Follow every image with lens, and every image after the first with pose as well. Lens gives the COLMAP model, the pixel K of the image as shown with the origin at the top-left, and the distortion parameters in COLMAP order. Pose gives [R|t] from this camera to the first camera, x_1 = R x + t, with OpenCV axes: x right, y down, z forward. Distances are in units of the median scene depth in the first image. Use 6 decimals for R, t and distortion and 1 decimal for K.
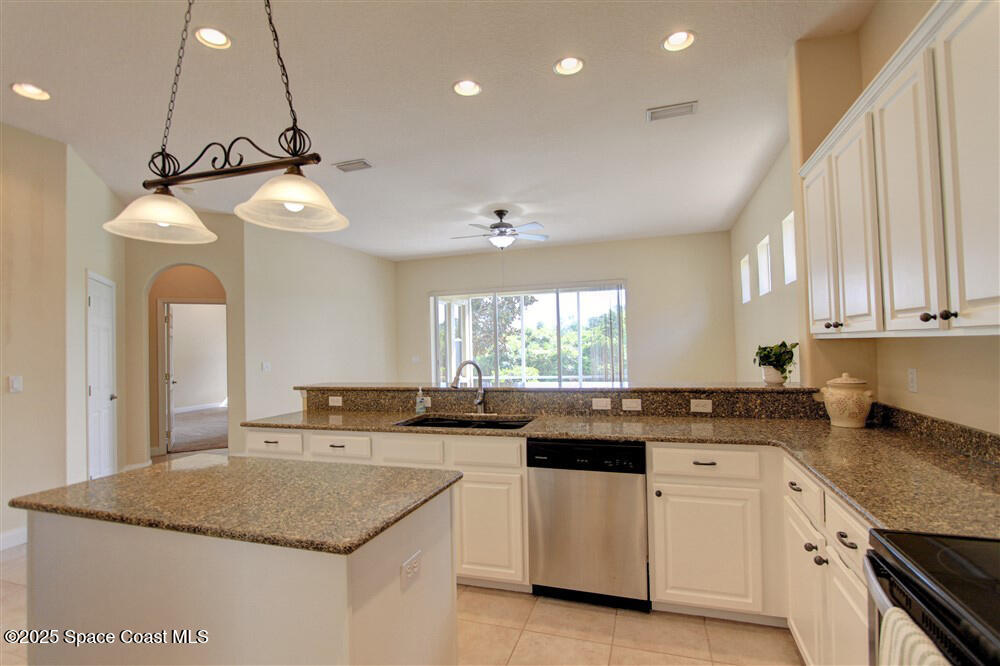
lens RADIAL K [[470.6, 0, 507.6], [0, 470.6, 337.6], [0, 0, 1]] dist [-0.015951, 0.001524]
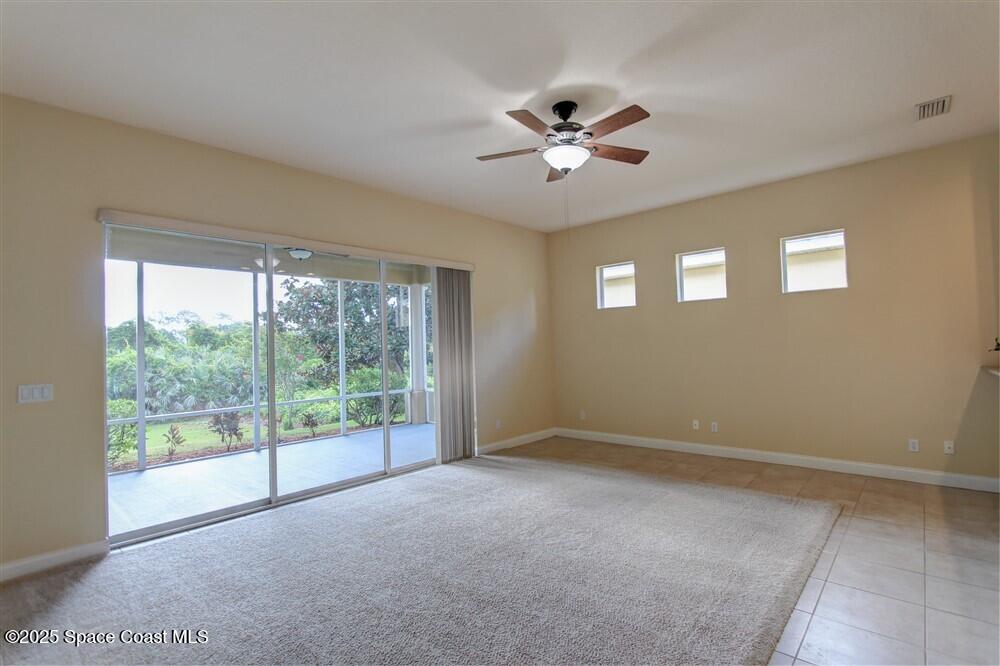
lens RADIAL K [[470.6, 0, 507.6], [0, 470.6, 337.6], [0, 0, 1]] dist [-0.015951, 0.001524]
pose [[0.413093, 0.015533, 0.910557, -0.545420], [0.000453, 0.999851, -0.017262, 0.020267], [-0.910689, 0.007543, 0.413024, 0.828089]]
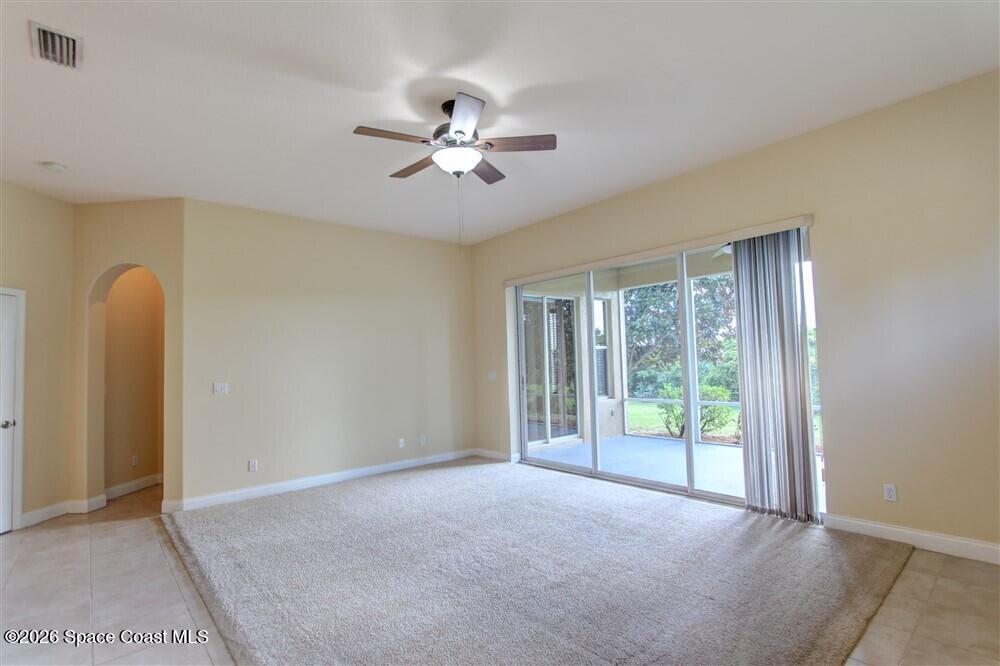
lens RADIAL K [[470.6, 0, 507.6], [0, 470.6, 337.6], [0, 0, 1]] dist [-0.015951, 0.001524]
pose [[0.858573, -0.040572, -0.511084, 0.300840], [0.032000, 0.999161, -0.025560, 0.010359], [0.511692, 0.005591, 0.859150, 0.571385]]
